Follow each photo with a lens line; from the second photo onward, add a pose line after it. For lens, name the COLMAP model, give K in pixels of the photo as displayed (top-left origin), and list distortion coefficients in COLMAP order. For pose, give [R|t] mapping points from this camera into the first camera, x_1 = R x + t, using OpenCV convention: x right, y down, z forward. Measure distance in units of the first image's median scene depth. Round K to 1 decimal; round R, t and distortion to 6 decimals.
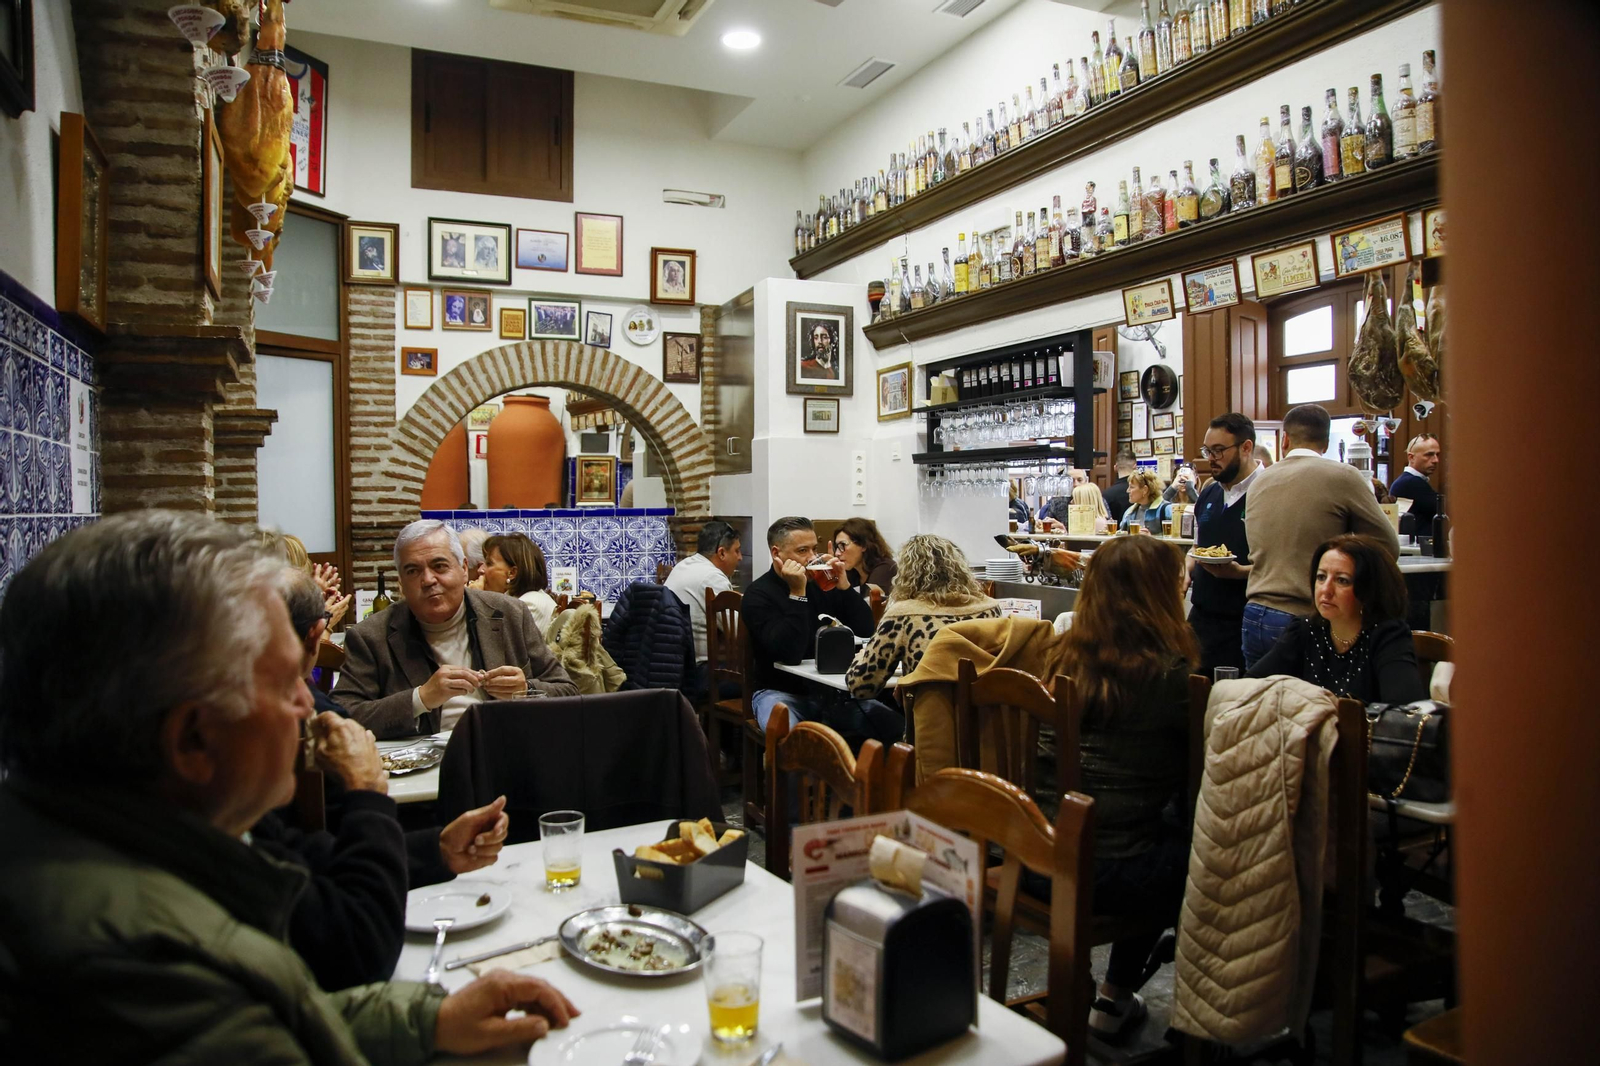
lens RADIAL K [[1101.7, 0, 790.2], [0, 1101.7, 529.0], [0, 0, 1]] dist [-0.120831, 0.091600]
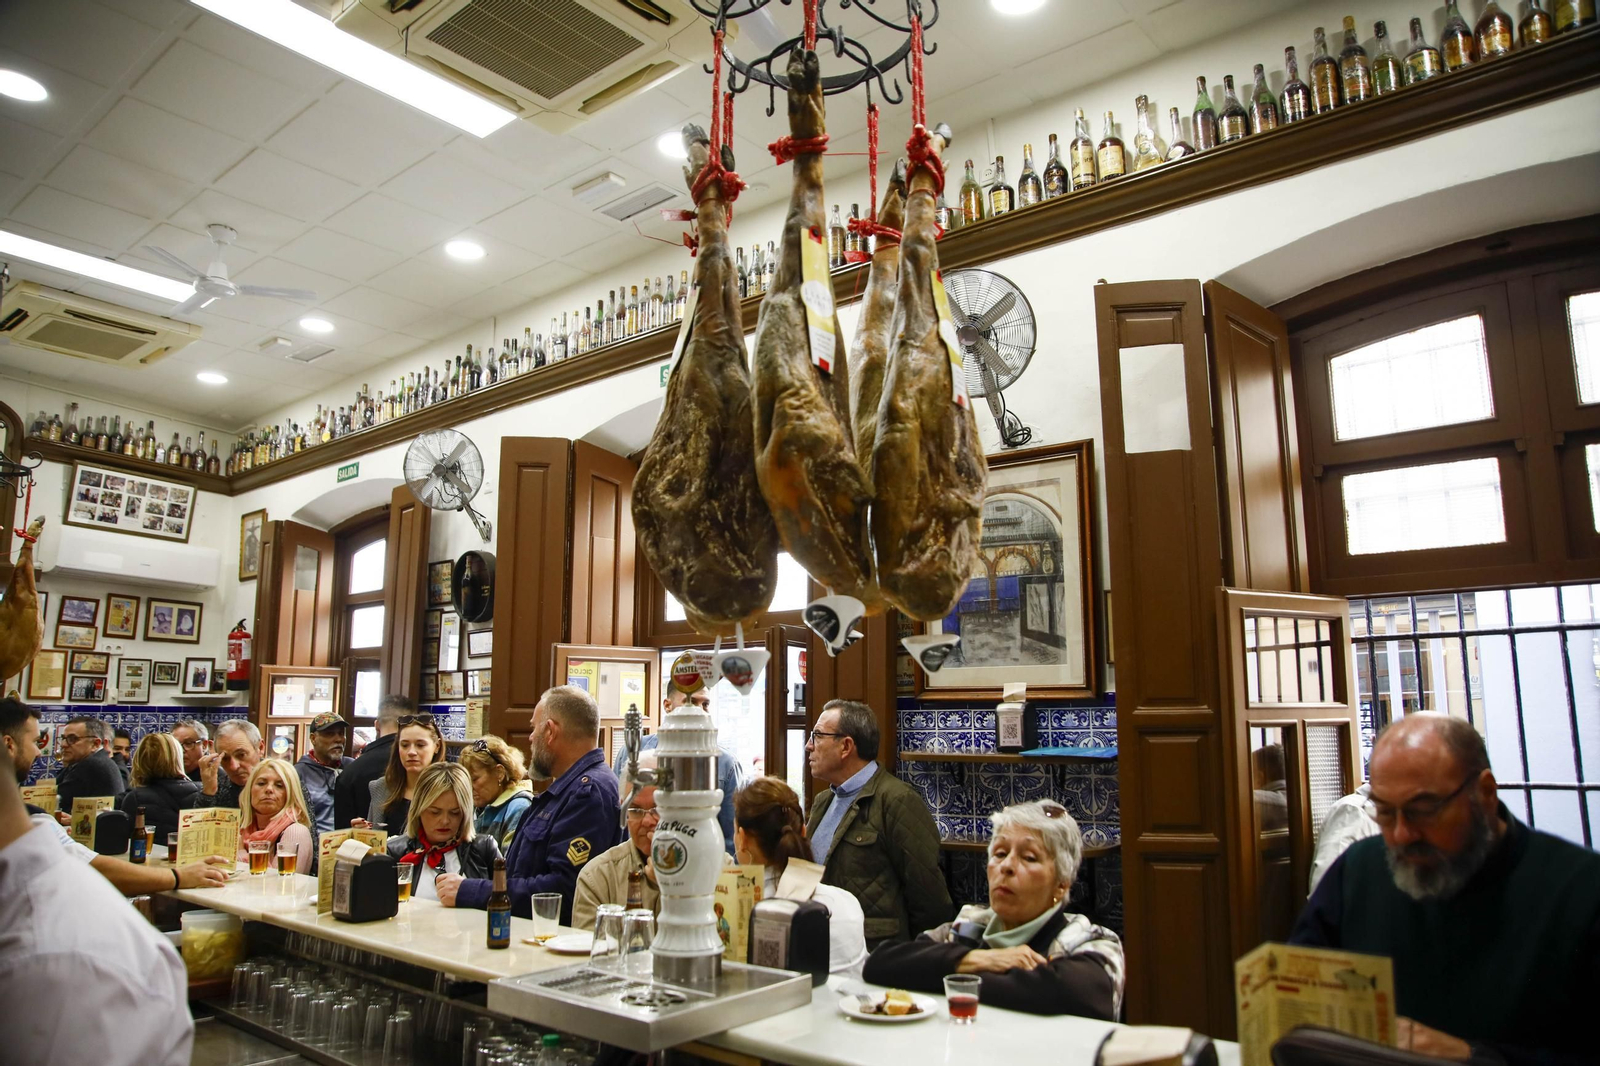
lens RADIAL K [[1101.7, 0, 790.2], [0, 1101.7, 529.0], [0, 0, 1]] dist [-0.120831, 0.091600]
pose [[0.896026, 0.083979, 0.435988, 0.327757], [0.004885, 0.980026, -0.198809, -0.055933], [-0.443975, 0.180268, 0.877718, 0.535366]]
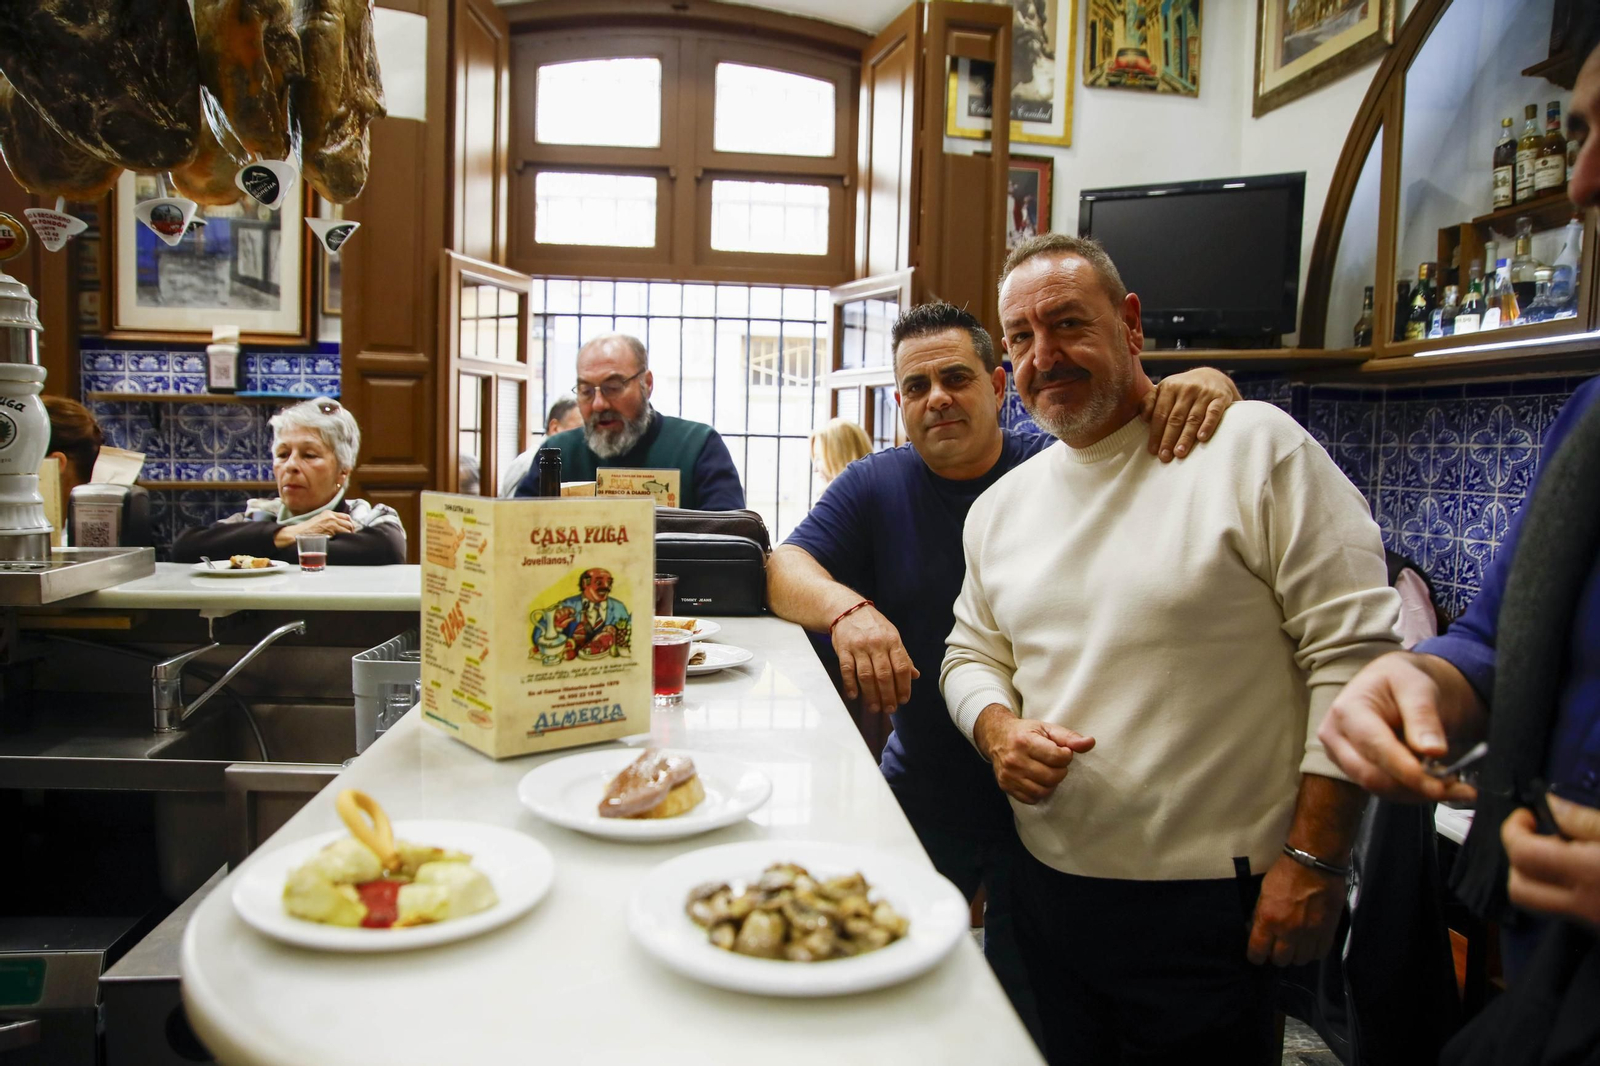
lens RADIAL K [[1101.7, 0, 790.2], [0, 1101.7, 529.0], [0, 0, 1]] dist [-0.120831, 0.091600]
pose [[0.287830, -0.060033, 0.955798, 0.233552], [0.002290, 0.998074, 0.061999, -0.018833], [-0.957679, -0.015656, 0.287413, 0.552956]]
